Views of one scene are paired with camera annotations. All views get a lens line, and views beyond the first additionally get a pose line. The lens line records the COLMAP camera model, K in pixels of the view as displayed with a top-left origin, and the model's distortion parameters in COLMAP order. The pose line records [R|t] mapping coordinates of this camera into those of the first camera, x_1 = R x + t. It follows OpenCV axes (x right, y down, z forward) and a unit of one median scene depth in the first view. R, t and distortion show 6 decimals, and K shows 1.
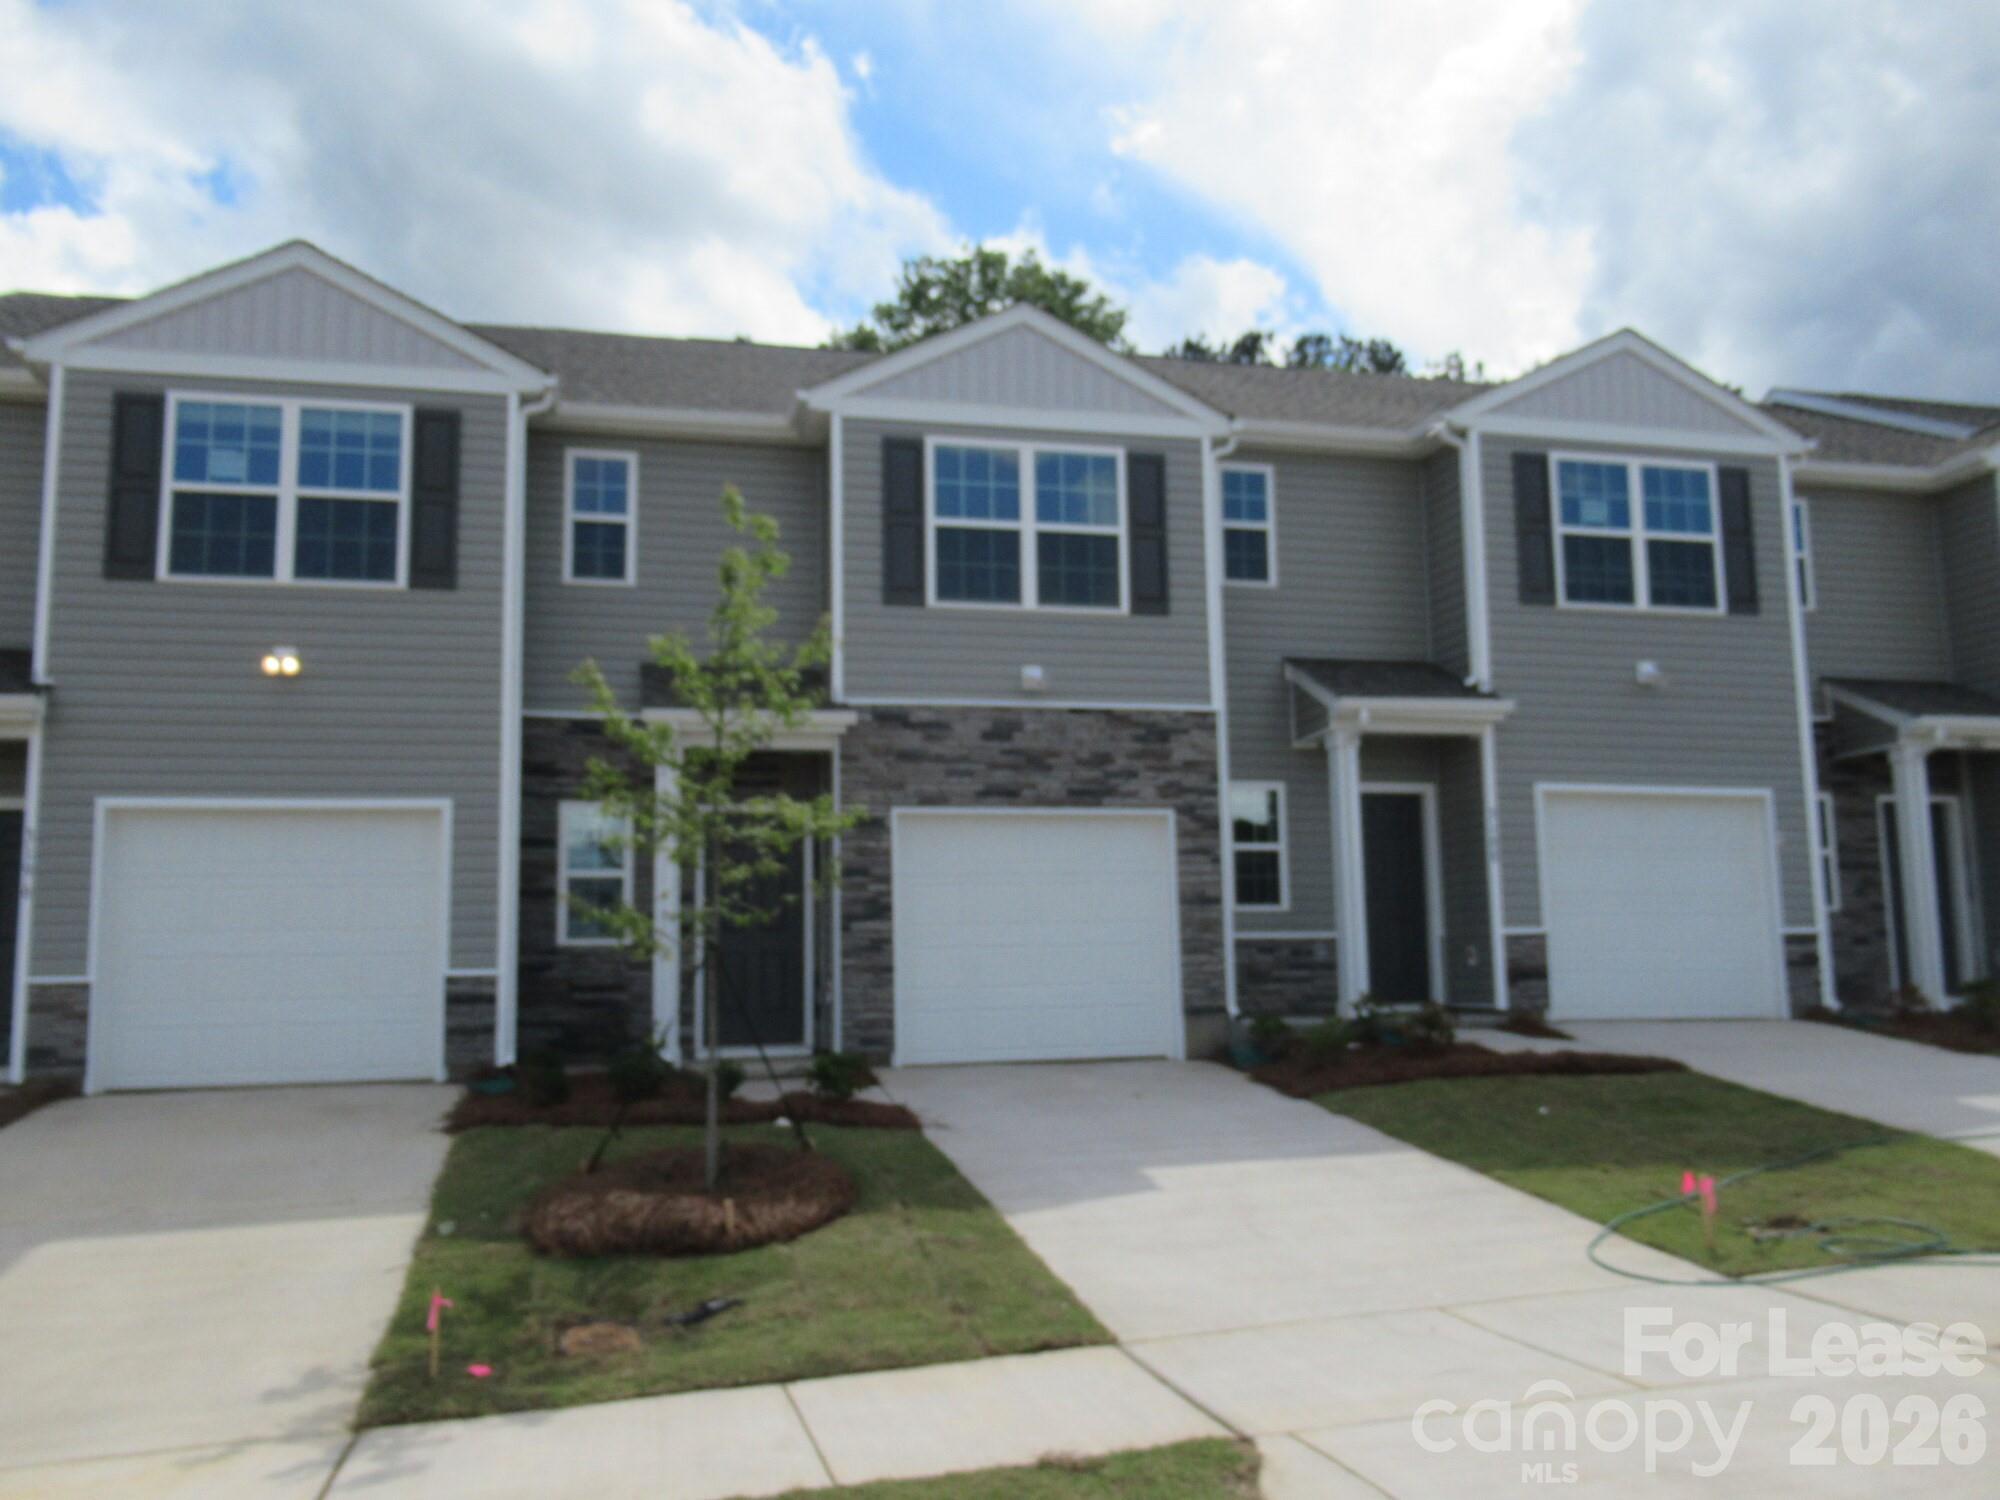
lens RADIAL K [[1649.9, 0, 1000.0], [0, 1649.9, 750.0], [0, 0, 1]] dist [0.017952, 0.002729]
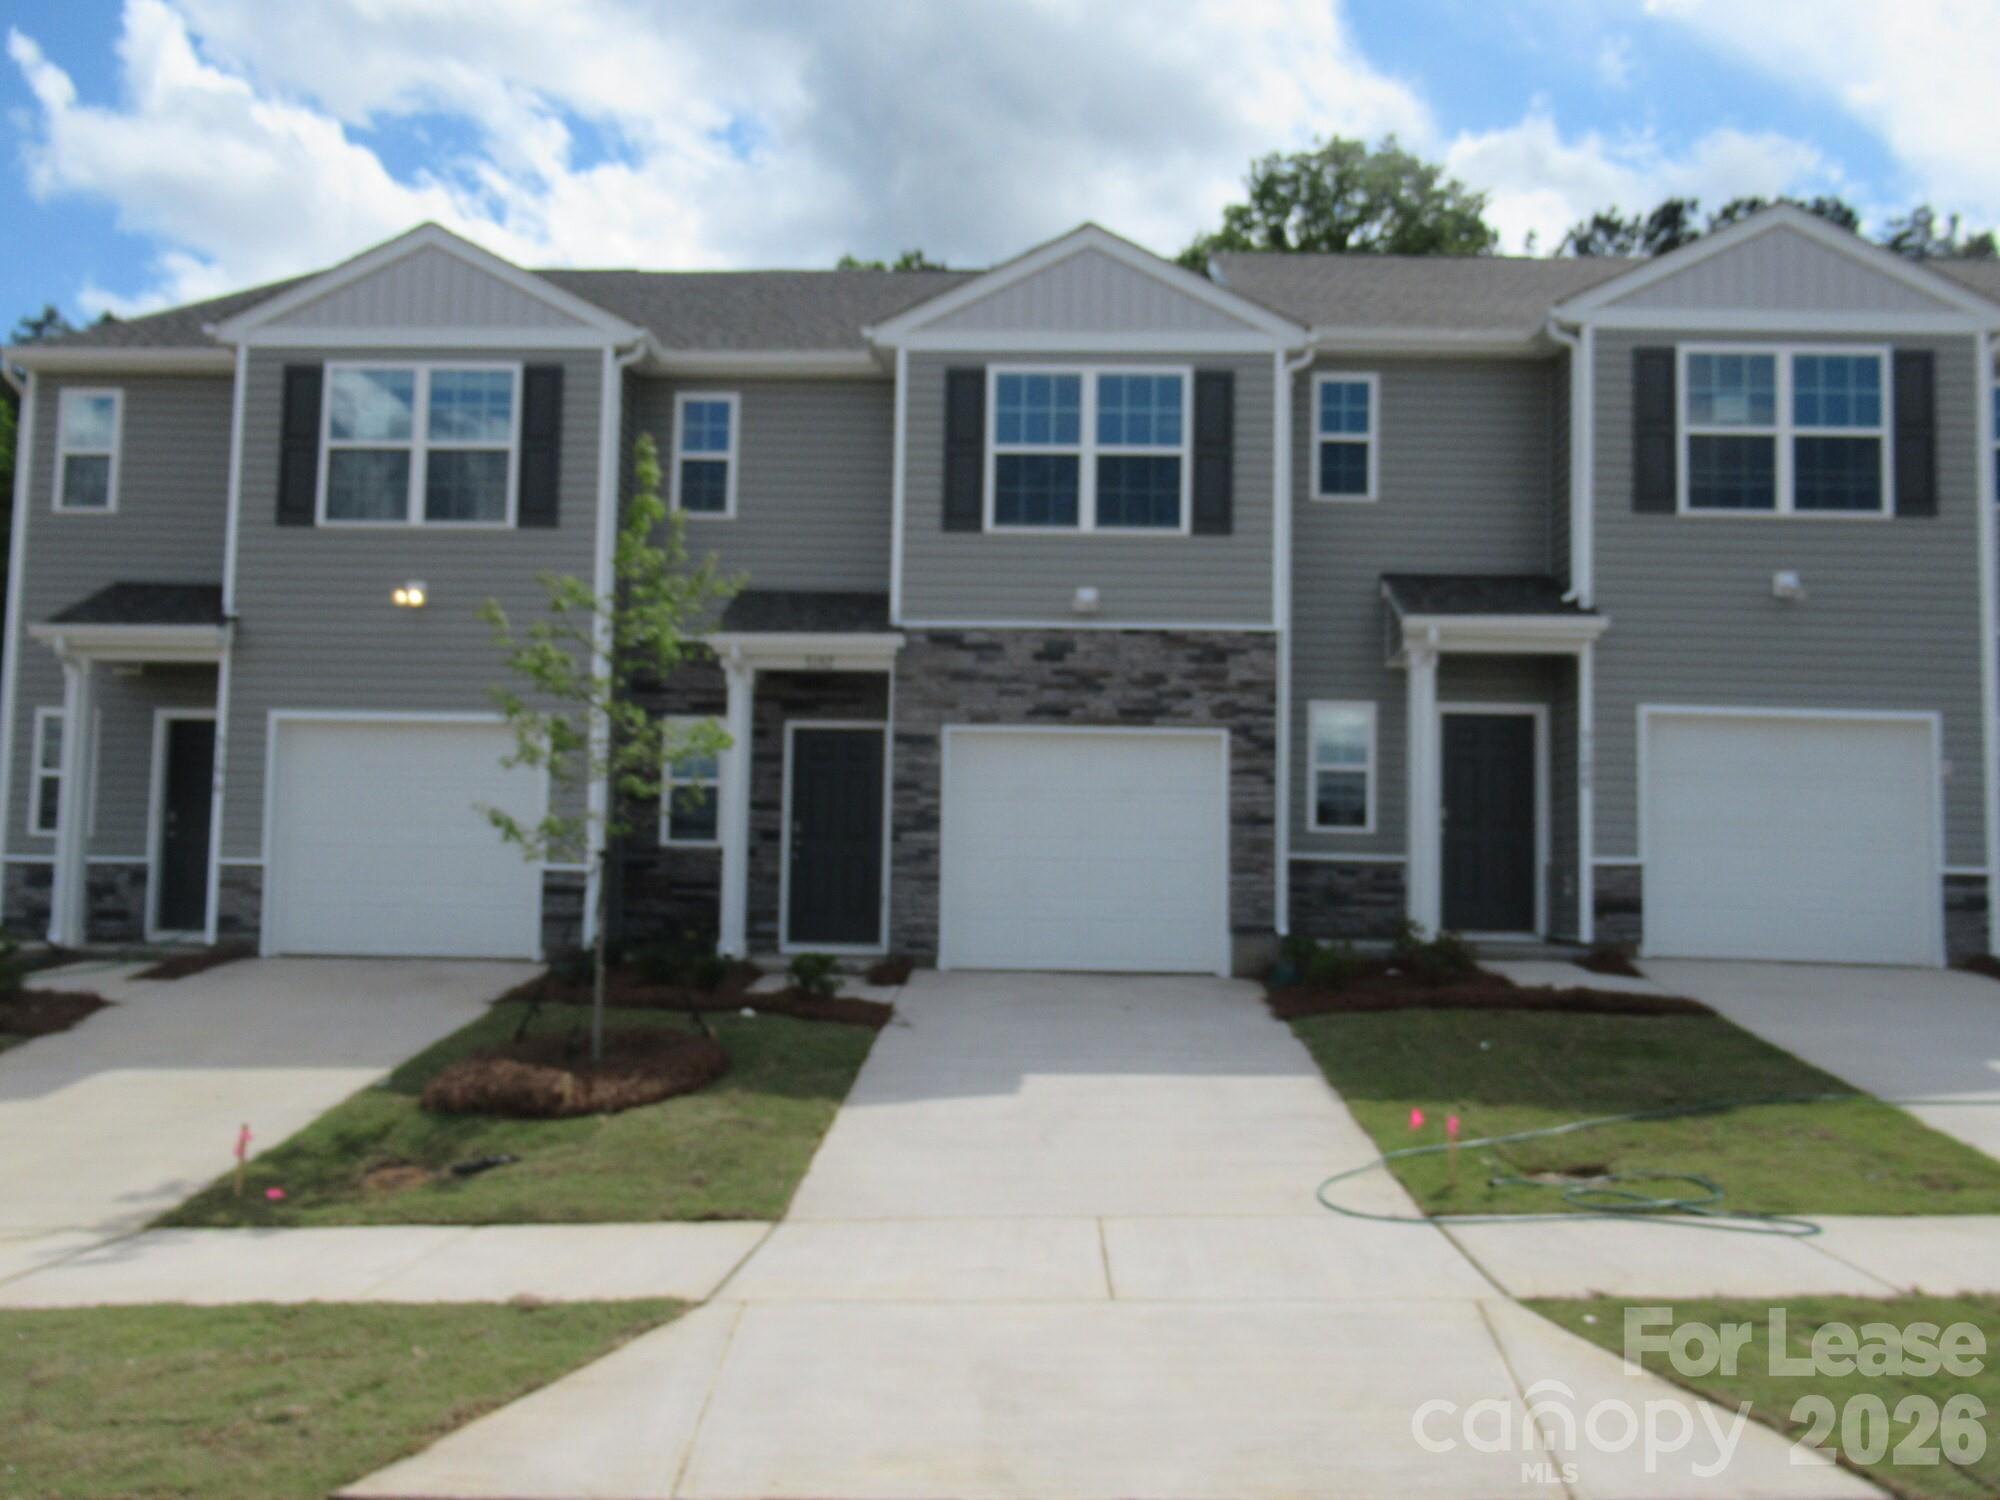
lens RADIAL K [[1649.9, 0, 1000.0], [0, 1649.9, 750.0], [0, 0, 1]] dist [0.017952, 0.002729]
pose [[0.961544, 0.014314, -0.274276, 0.247612], [0.001320, 0.998389, 0.056731, -0.008680], [0.274646, -0.054912, 0.959976, -0.001677]]
